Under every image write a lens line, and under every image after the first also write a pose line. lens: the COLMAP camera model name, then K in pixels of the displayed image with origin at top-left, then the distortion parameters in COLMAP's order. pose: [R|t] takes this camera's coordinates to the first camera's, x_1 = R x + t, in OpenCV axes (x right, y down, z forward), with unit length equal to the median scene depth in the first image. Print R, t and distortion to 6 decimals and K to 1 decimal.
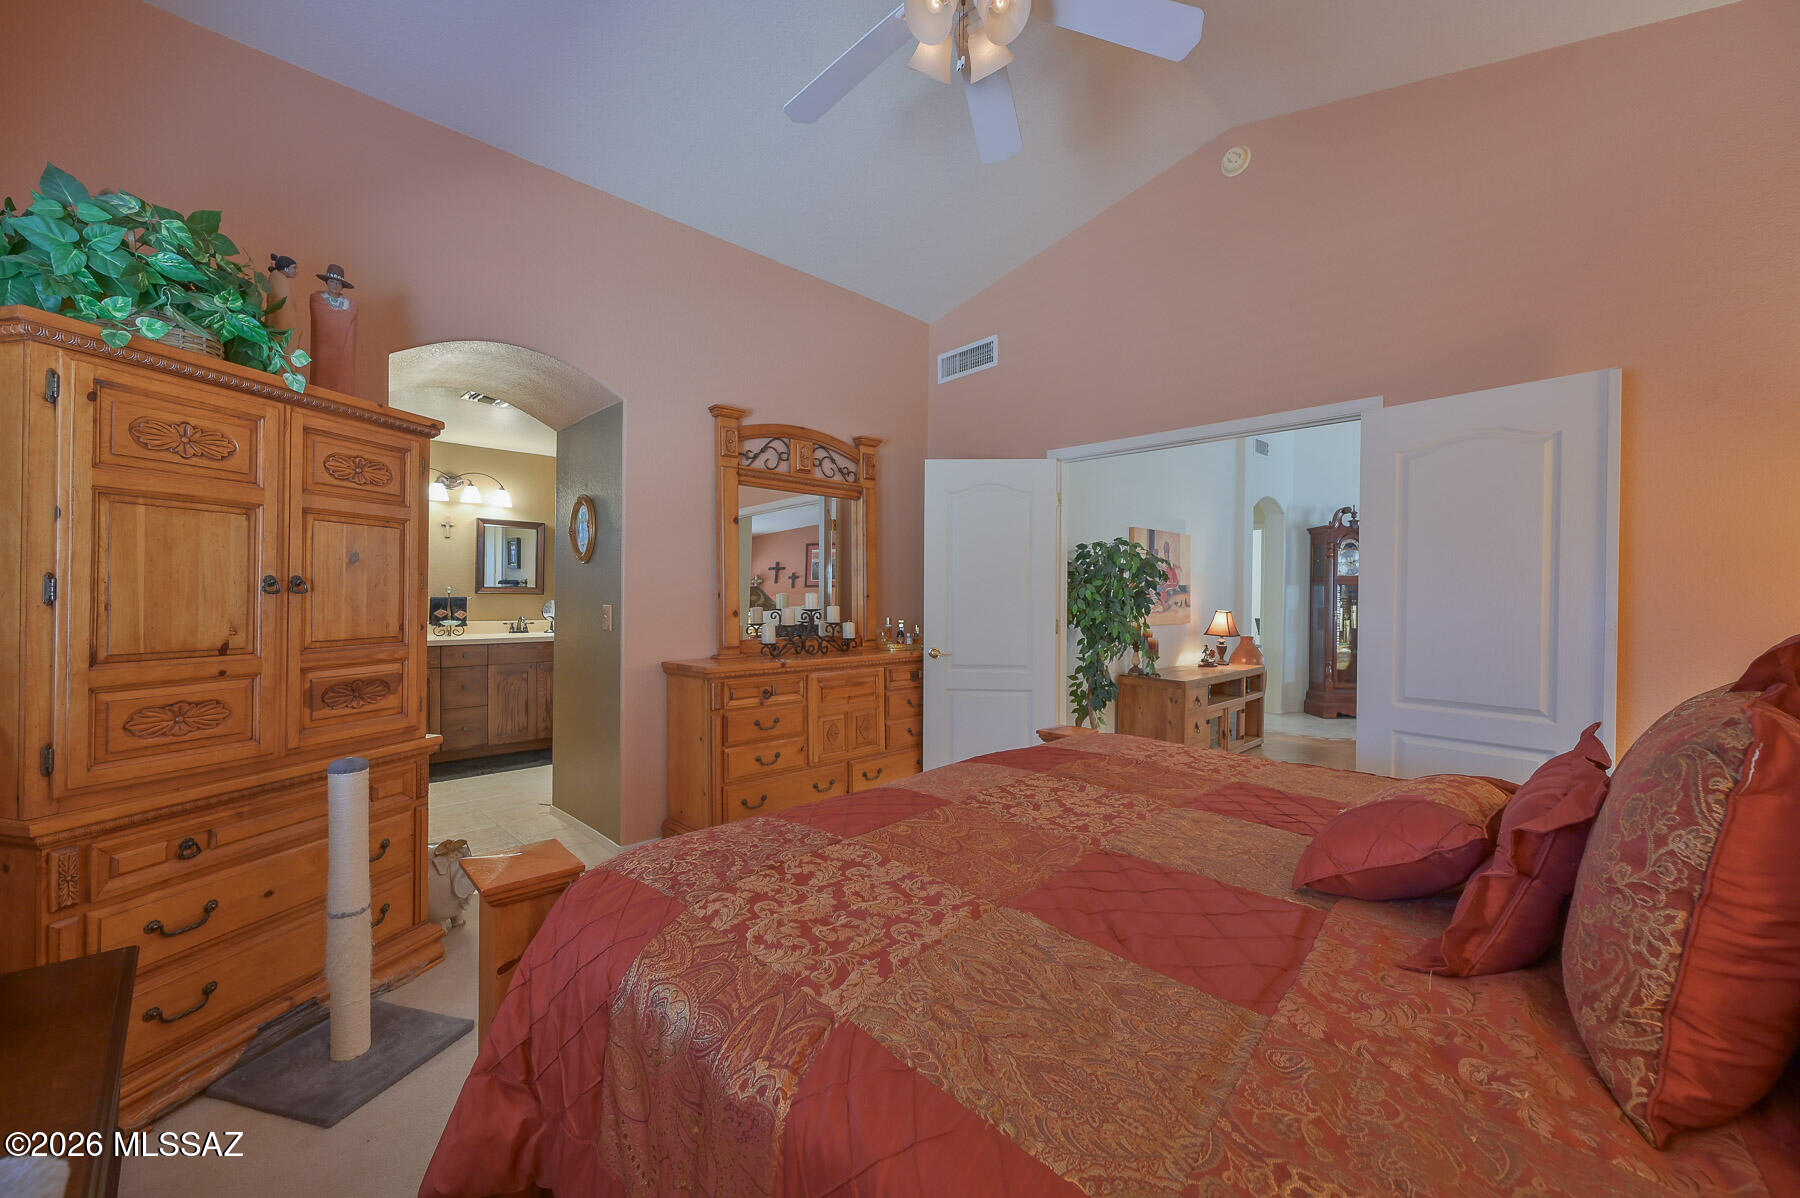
lens RADIAL K [[703.7, 0, 900.0], [0, 703.7, 599.0], [0, 0, 1]] dist [-0.002140, -0.000285]
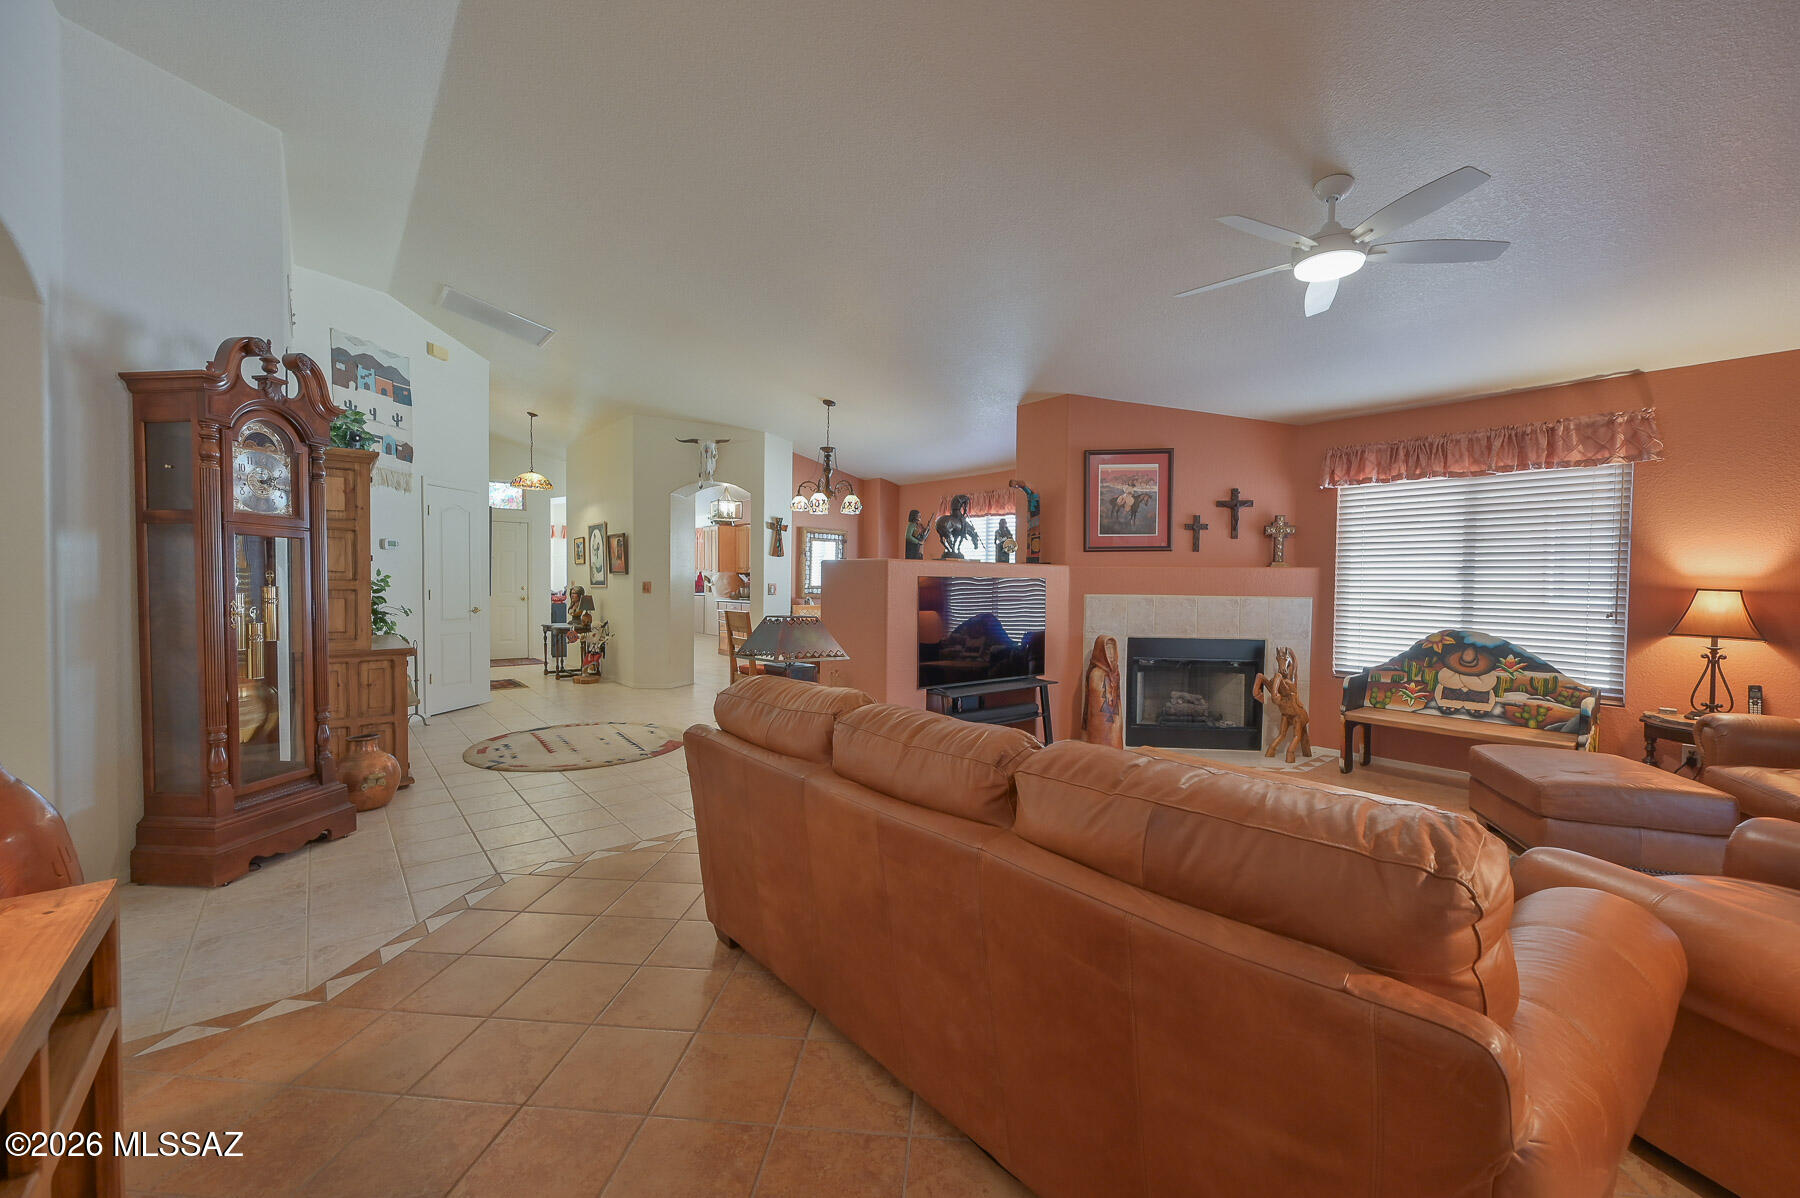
lens RADIAL K [[703.7, 0, 900.0], [0, 703.7, 599.0], [0, 0, 1]] dist [-0.002140, -0.000285]
pose [[0.081586, -0.033637, 0.996099, 0.261554], [-0.003107, 0.999417, 0.034004, 0.001583], [-0.996661, -0.005869, 0.081434, 0.595674]]
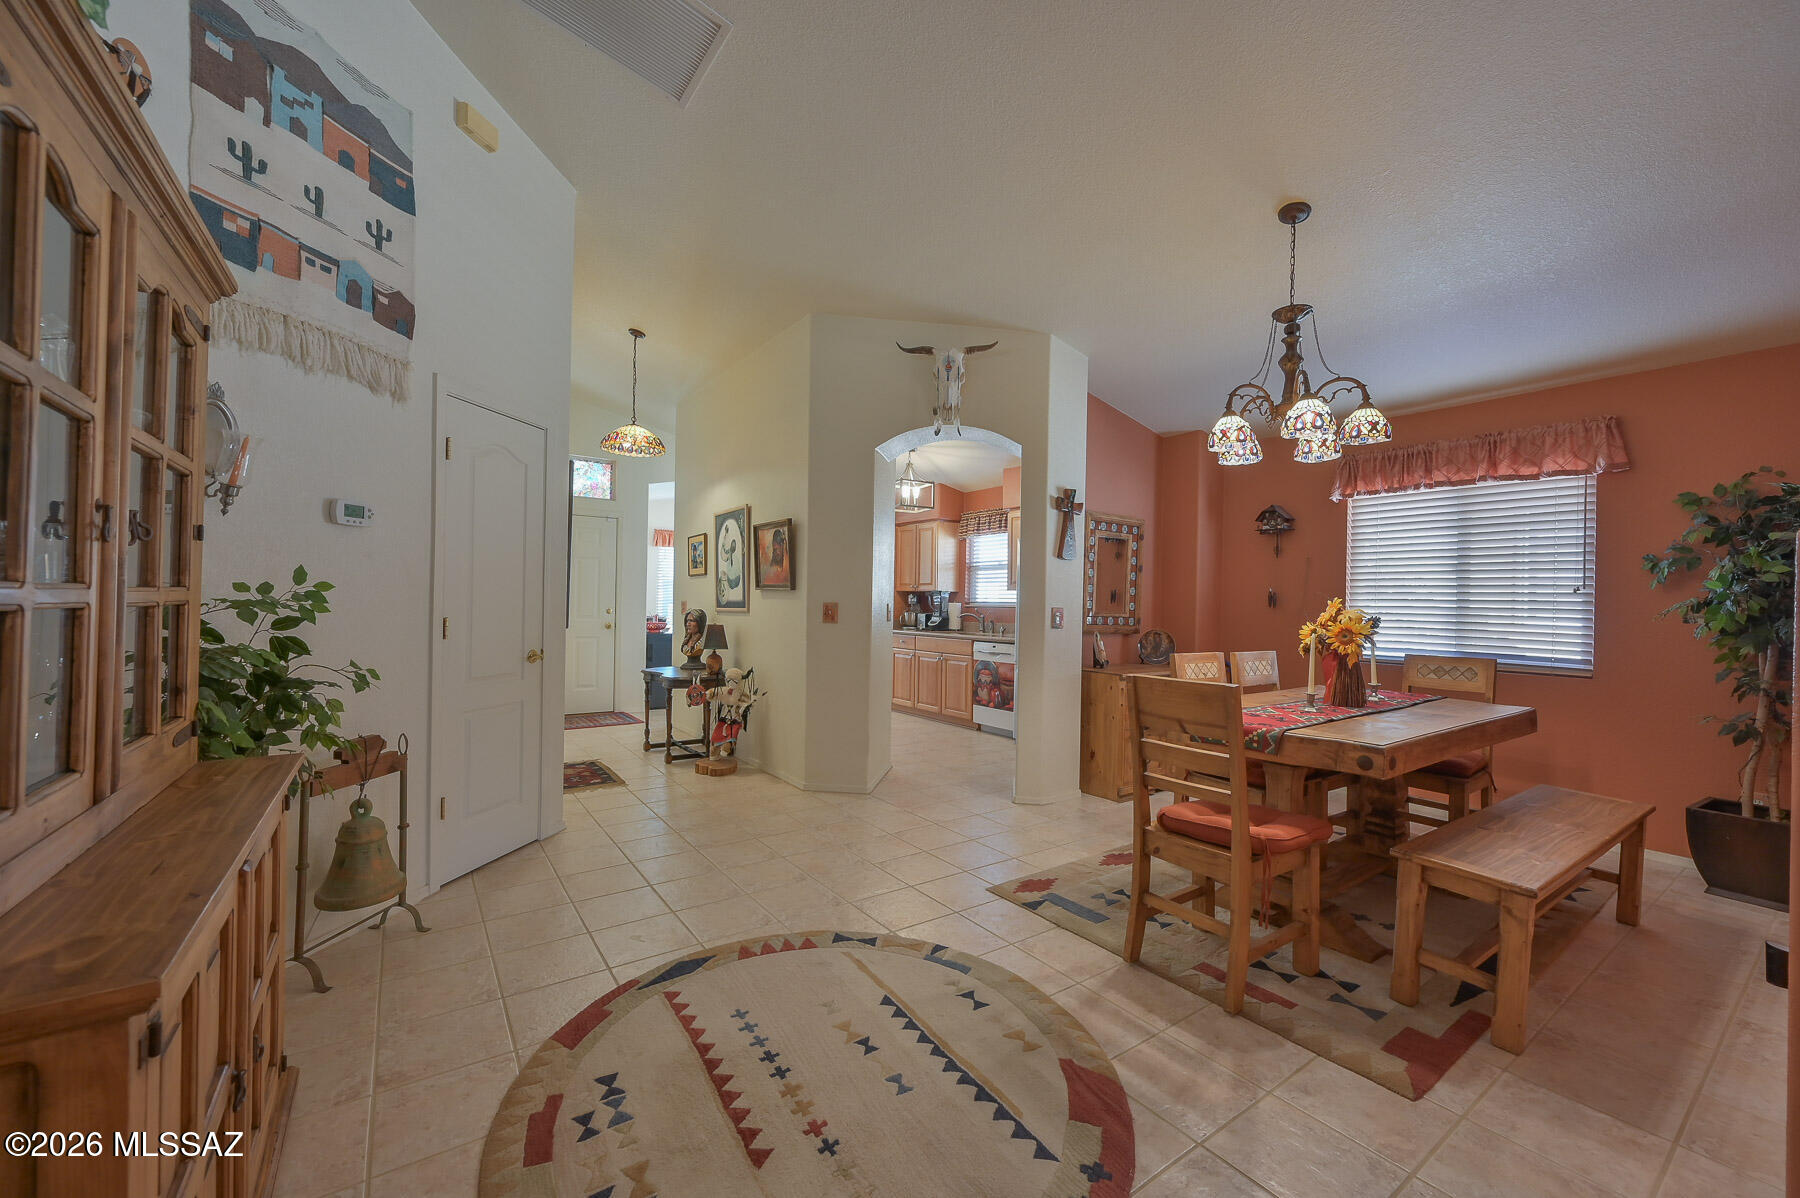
lens RADIAL K [[703.7, 0, 900.0], [0, 703.7, 599.0], [0, 0, 1]] dist [-0.002140, -0.000285]
pose [[0.157973, -0.001101, 0.987443, 0.514169], [-0.008986, 0.999956, 0.002552, 0.004758], [-0.987403, -0.009276, 0.157956, 0.775432]]
